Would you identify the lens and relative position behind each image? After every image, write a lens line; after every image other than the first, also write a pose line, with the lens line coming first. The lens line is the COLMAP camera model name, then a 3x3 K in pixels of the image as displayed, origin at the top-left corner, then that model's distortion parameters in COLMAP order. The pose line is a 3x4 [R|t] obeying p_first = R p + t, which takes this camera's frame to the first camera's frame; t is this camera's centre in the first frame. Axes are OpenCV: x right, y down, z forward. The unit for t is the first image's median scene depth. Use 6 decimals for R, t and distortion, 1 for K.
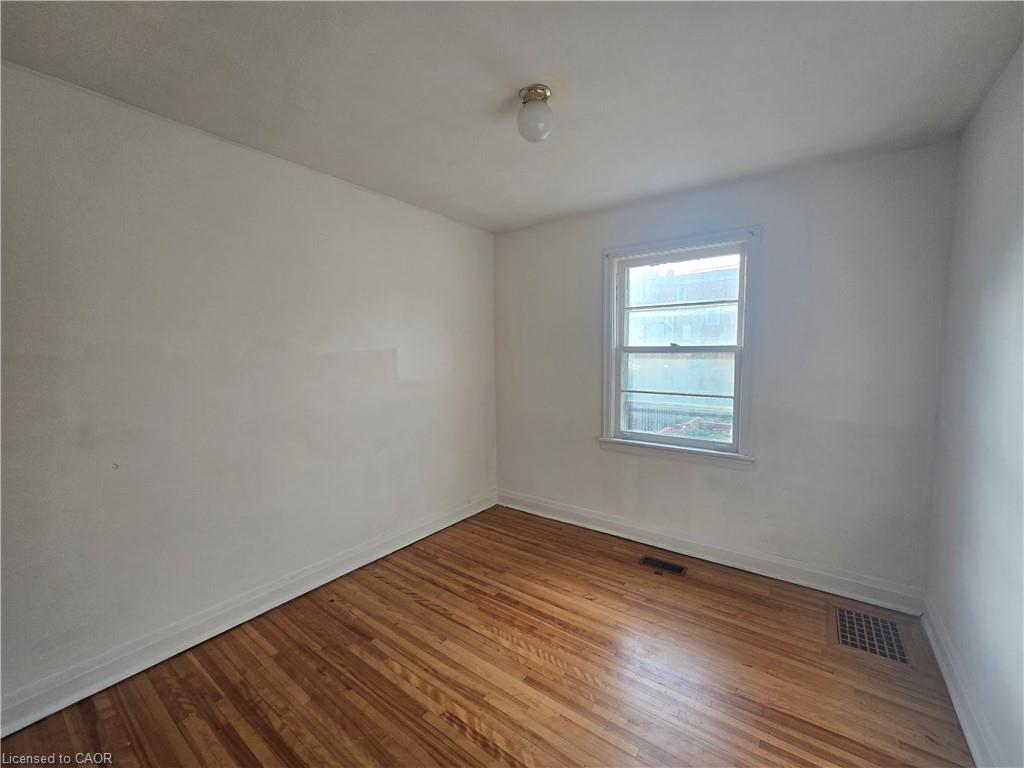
lens RADIAL K [[418.1, 0, 509.7], [0, 418.1, 383.5], [0, 0, 1]] dist [-0.000253, 0.000098]
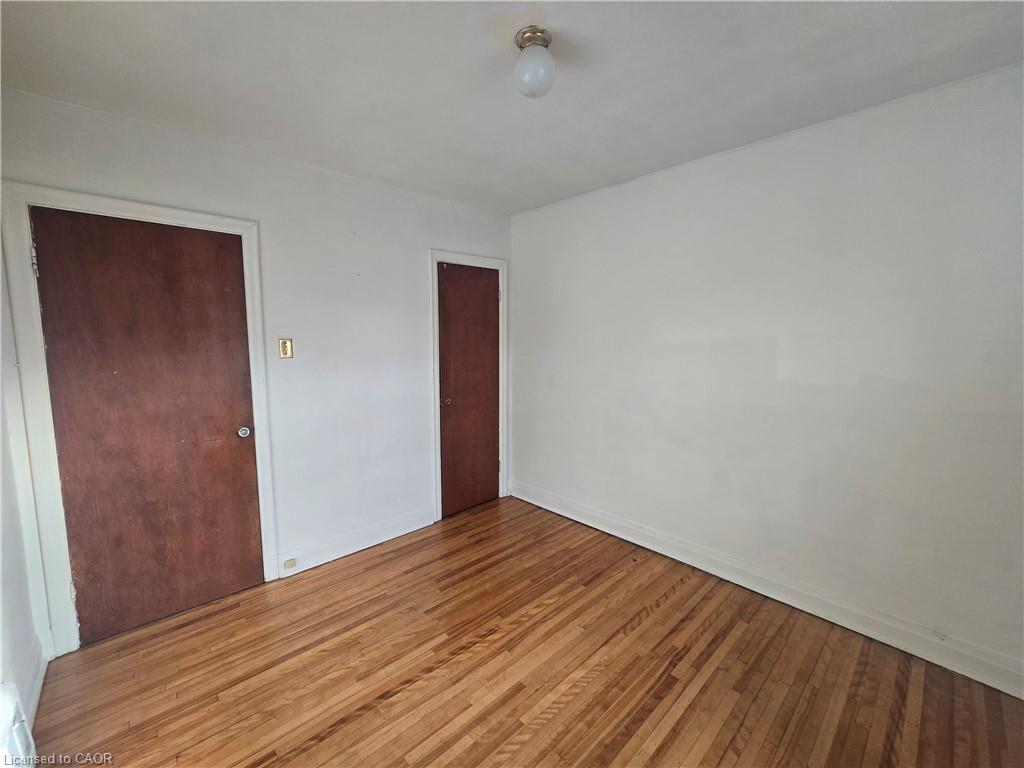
lens RADIAL K [[418.1, 0, 509.7], [0, 418.1, 383.5], [0, 0, 1]] dist [-0.000253, 0.000098]
pose [[-0.170050, 0.114418, -0.978770, 0.796563], [-0.075741, 0.988781, 0.128747, -0.084014], [0.982520, 0.096027, -0.159476, 0.936492]]
